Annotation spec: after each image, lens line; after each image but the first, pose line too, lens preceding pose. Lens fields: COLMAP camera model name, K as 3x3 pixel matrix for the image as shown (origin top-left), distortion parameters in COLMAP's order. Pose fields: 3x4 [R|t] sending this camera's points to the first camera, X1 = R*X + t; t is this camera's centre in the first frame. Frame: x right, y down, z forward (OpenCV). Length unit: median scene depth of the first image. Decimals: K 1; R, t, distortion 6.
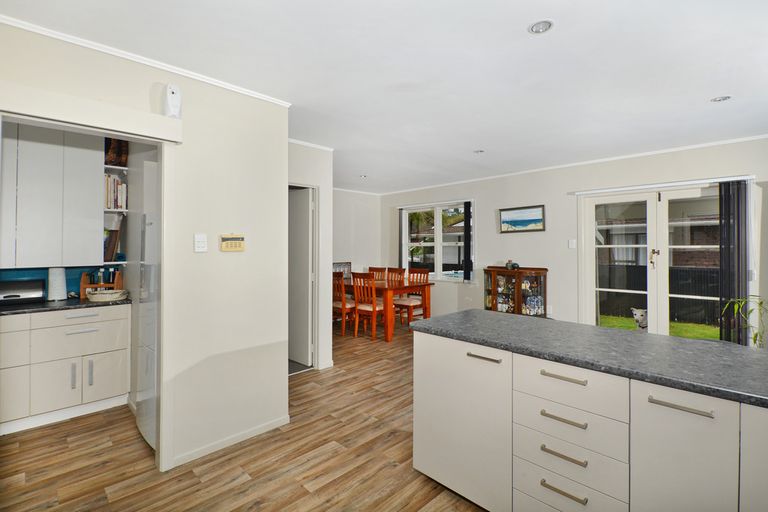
lens RADIAL K [[361.2, 0, 384.8], [0, 361.2, 248.3], [0, 0, 1]] dist [-0.001267, 0.000092]
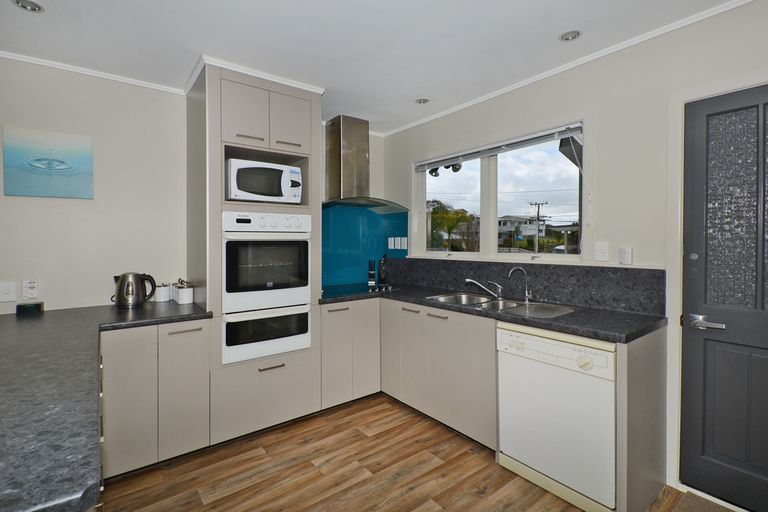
lens RADIAL K [[374.3, 0, 386.5], [0, 374.3, 252.3], [0, 0, 1]] dist [-0.000336, -0.000409]
pose [[-0.993132, -0.007192, 0.116781, -0.271175], [-0.008043, 0.999944, -0.006815, 0.038295], [-0.116725, -0.007707, -0.993134, 1.800605]]
